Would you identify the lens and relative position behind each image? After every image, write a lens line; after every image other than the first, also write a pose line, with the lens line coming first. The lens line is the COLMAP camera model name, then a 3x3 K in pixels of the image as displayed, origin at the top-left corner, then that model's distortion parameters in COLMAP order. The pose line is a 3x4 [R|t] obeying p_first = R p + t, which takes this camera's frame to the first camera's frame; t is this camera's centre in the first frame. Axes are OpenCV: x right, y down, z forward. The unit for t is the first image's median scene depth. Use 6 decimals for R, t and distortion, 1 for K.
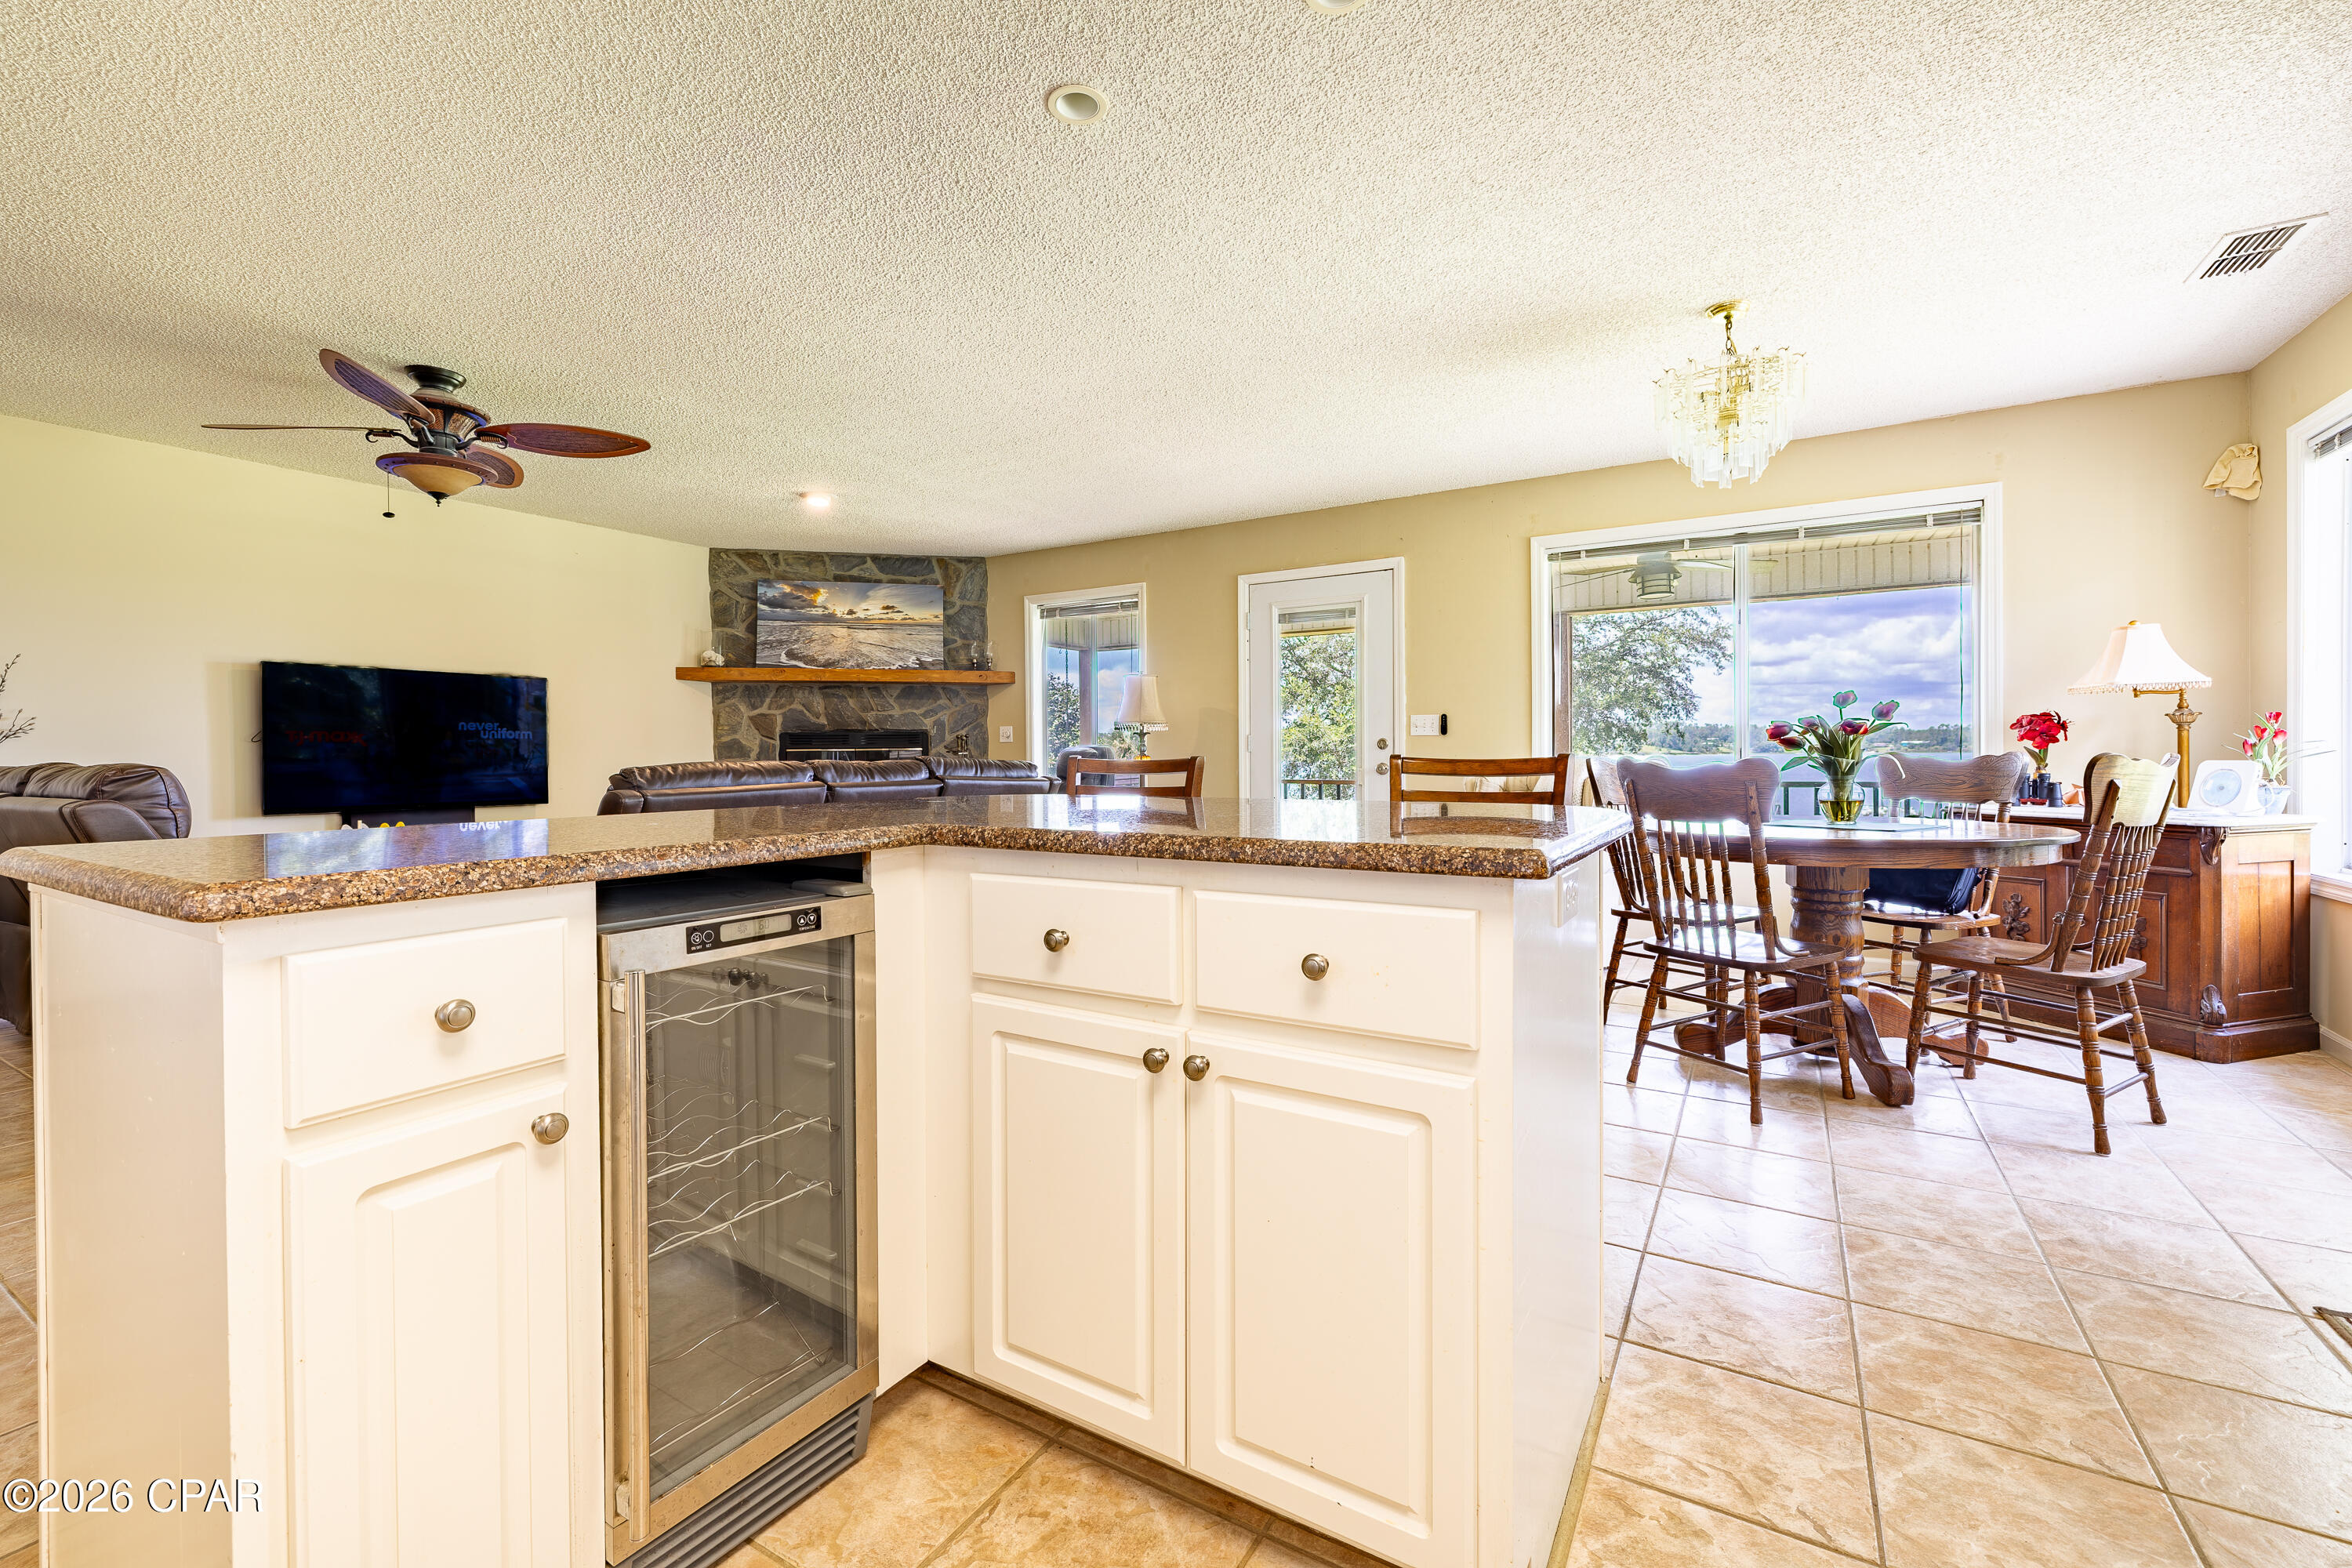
lens RADIAL K [[977.9, 0, 1190.1], [0, 977.9, 763.5], [0, 0, 1]] dist [-0.000928, 0.001019]
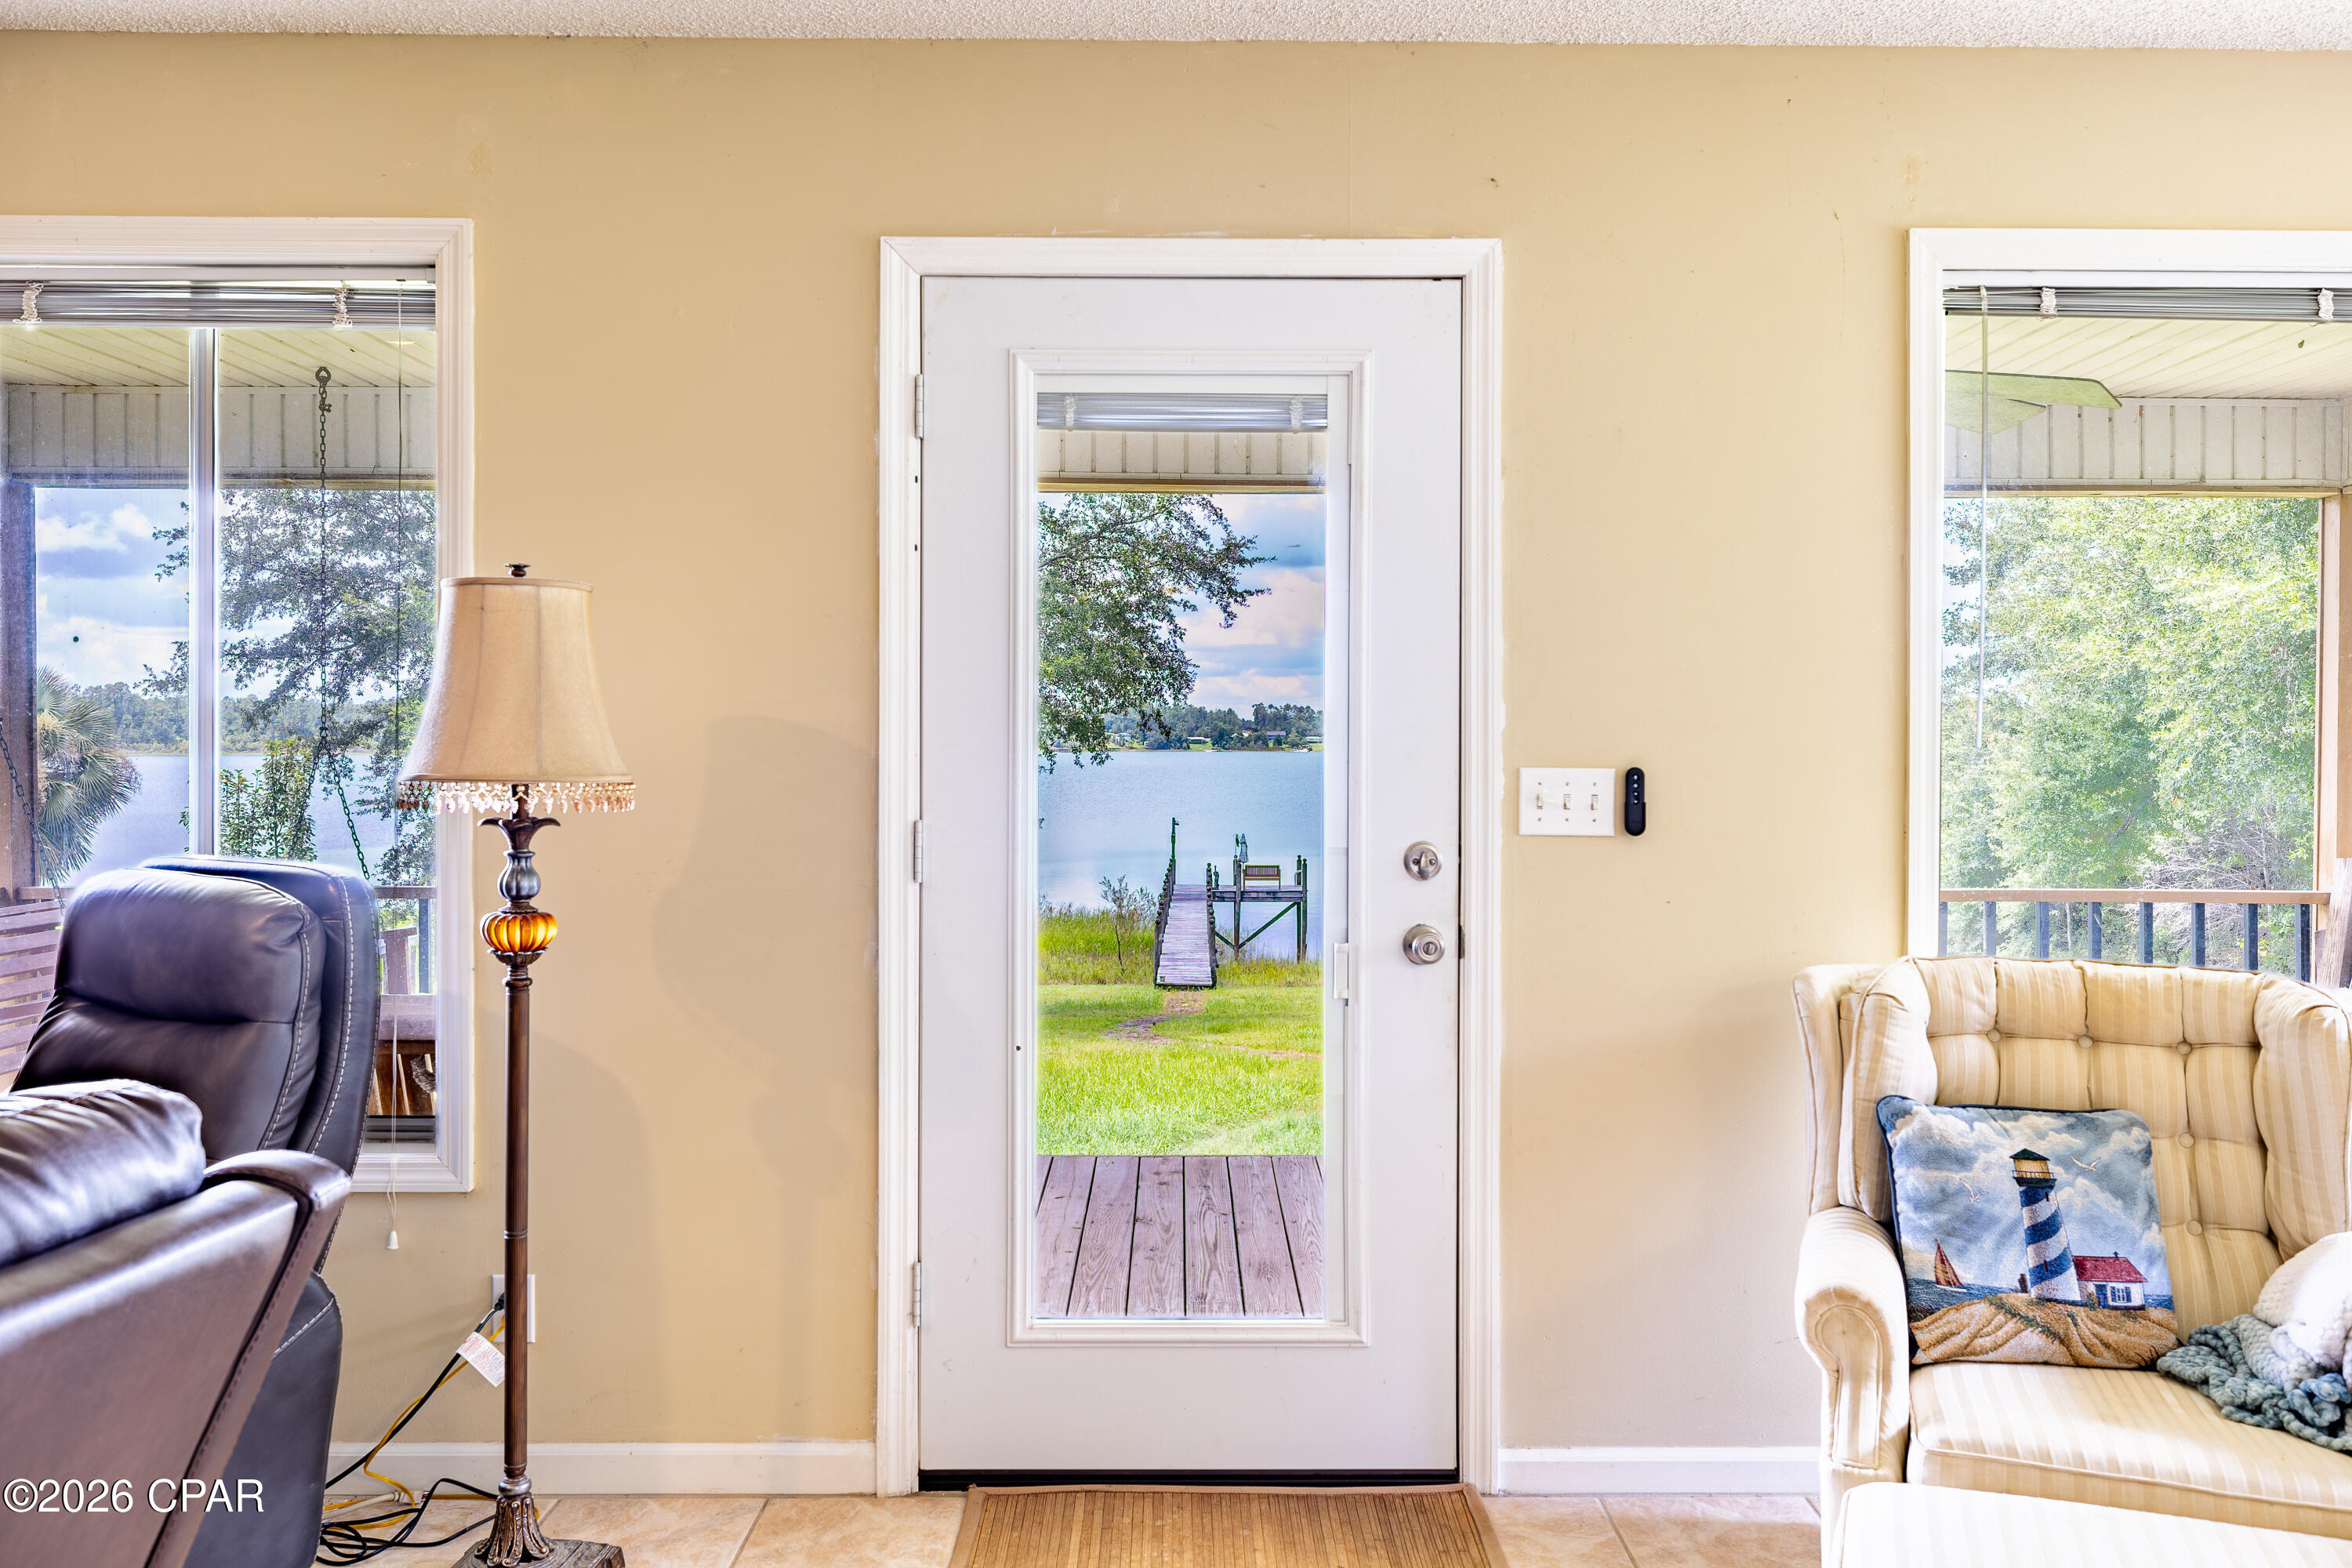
lens RADIAL K [[1803.1, 0, 1197.6], [0, 1803.1, 761.2], [0, 0, 1]] dist [0.008724, -0.013915]
pose [[0.852882, 0.006073, 0.522069, -0.200078], [-0.005374, 0.999981, -0.002853, -0.065360], [-0.522077, -0.000373, 0.852899, 0.764013]]
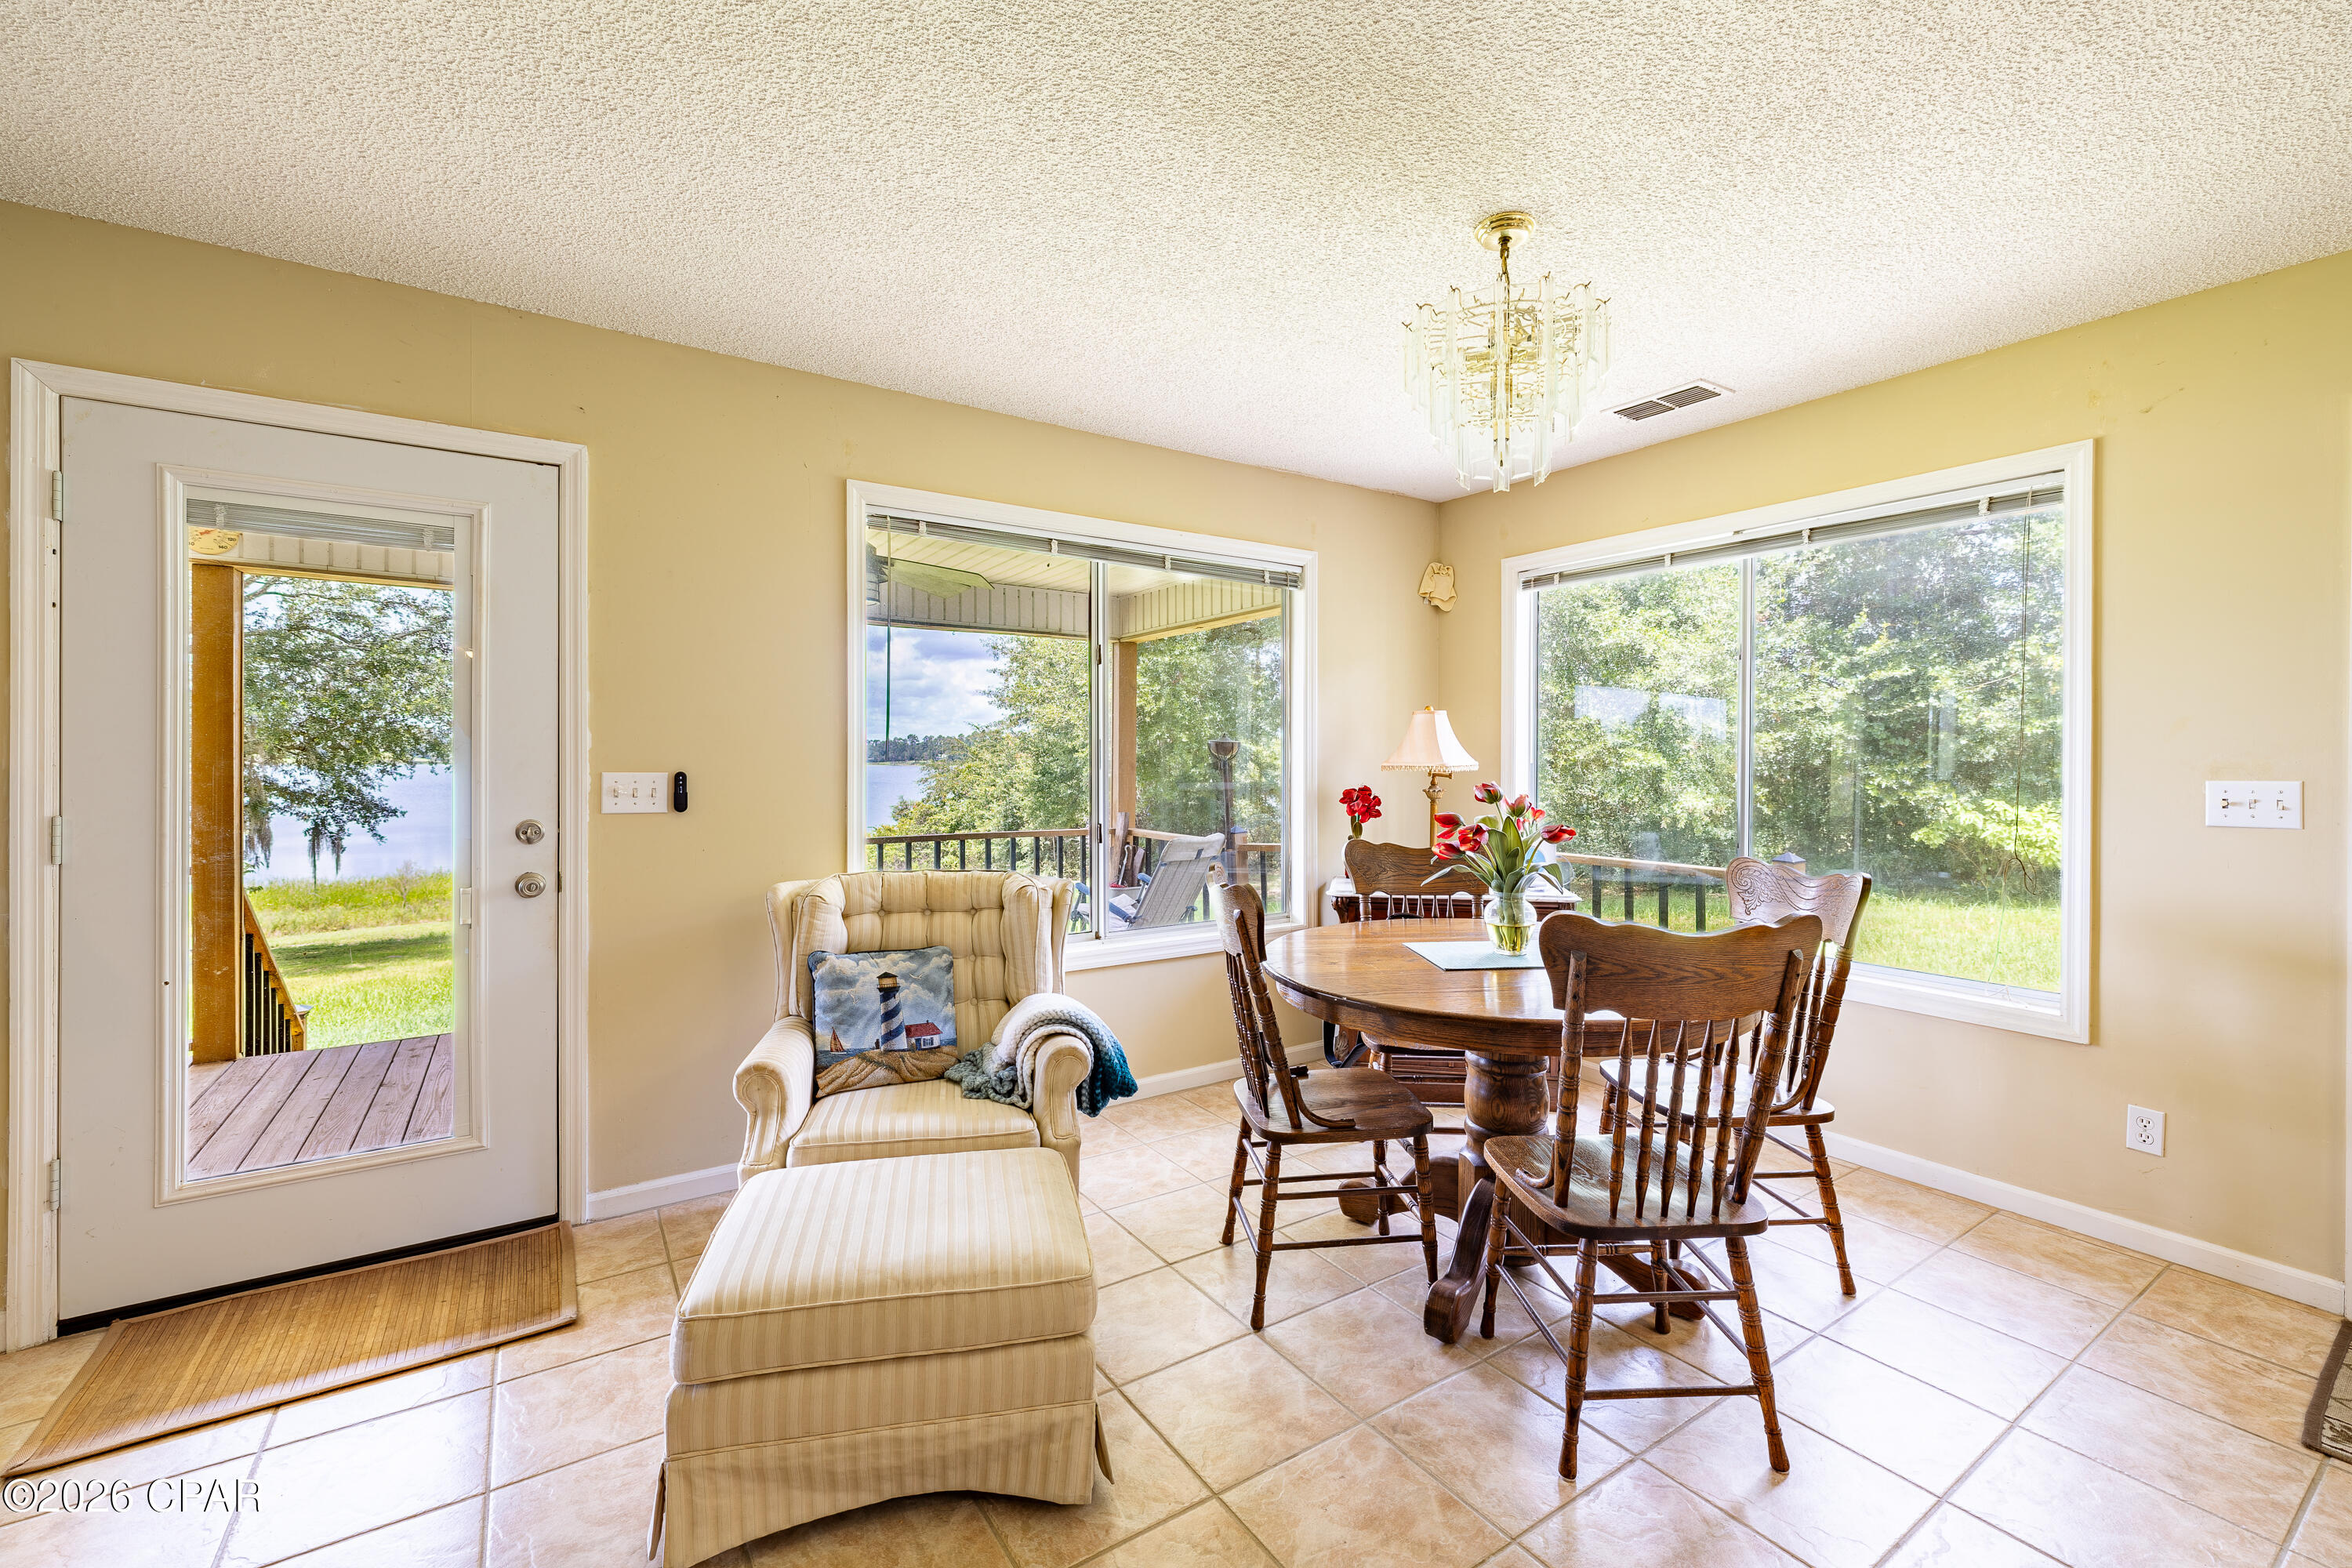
lens RADIAL K [[977.9, 0, 1189.9], [0, 977.9, 763.8], [0, 0, 1]] dist [-0.000928, 0.001019]
pose [[0.429906, 0.007334, 0.902844, -0.121449], [0.001405, 0.999960, -0.008792, -0.064892], [-0.902872, 0.005048, 0.429879, 0.691329]]
